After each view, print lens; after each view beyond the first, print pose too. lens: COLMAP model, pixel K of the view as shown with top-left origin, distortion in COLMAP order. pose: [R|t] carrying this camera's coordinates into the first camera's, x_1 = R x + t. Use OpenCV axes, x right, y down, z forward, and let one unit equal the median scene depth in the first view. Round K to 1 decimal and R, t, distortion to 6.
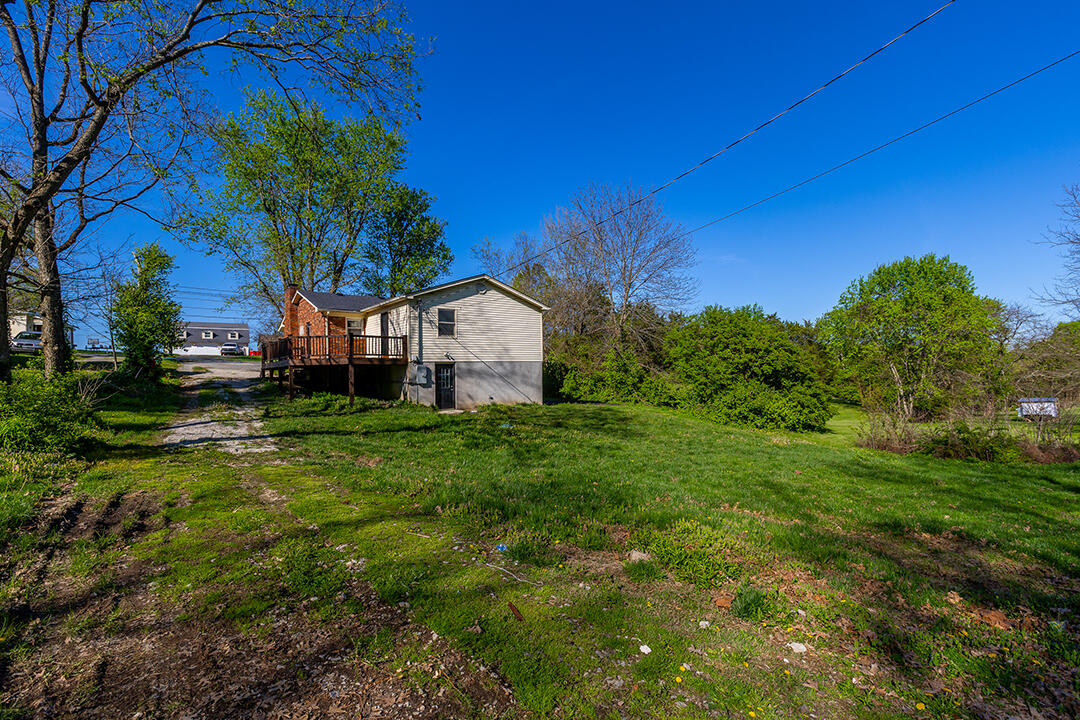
lens RADIAL K [[491.2, 0, 542.0], [0, 491.2, 361.7], [0, 0, 1]] dist [-0.003634, -0.000094]
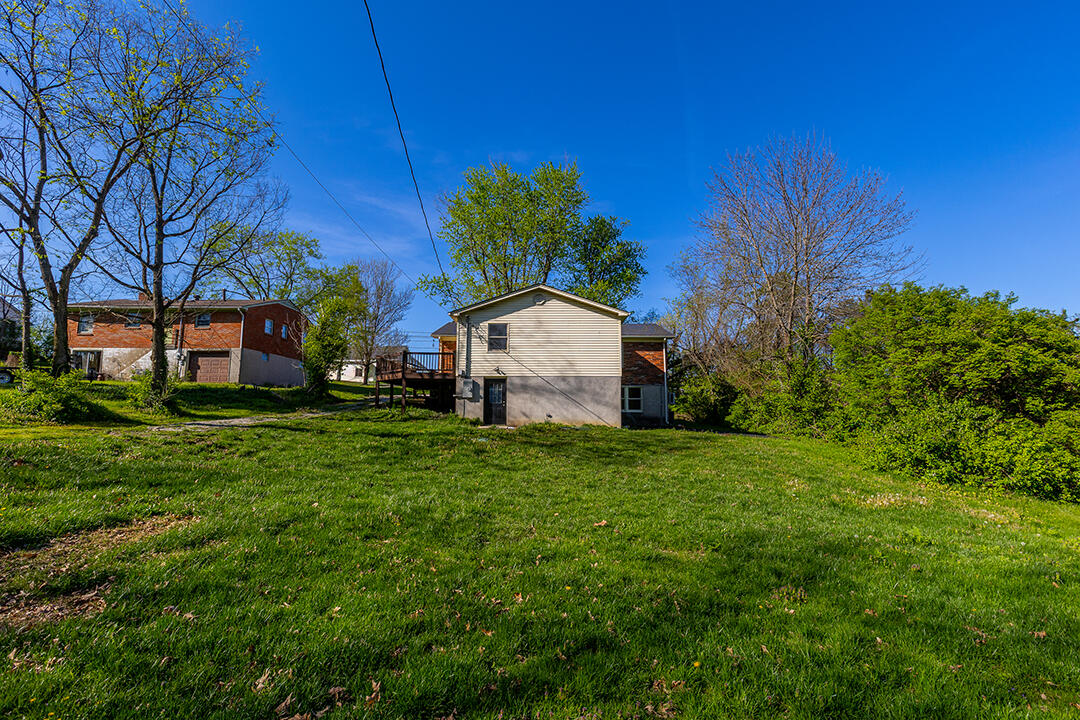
lens RADIAL K [[491.2, 0, 540.9], [0, 491.2, 358.1], [0, 0, 1]] dist [-0.003634, -0.000094]
pose [[0.773096, -0.052845, -0.632084, 0.484752], [-0.003749, 0.996125, -0.087866, 0.048416], [0.634278, 0.070299, 0.769902, 0.289593]]
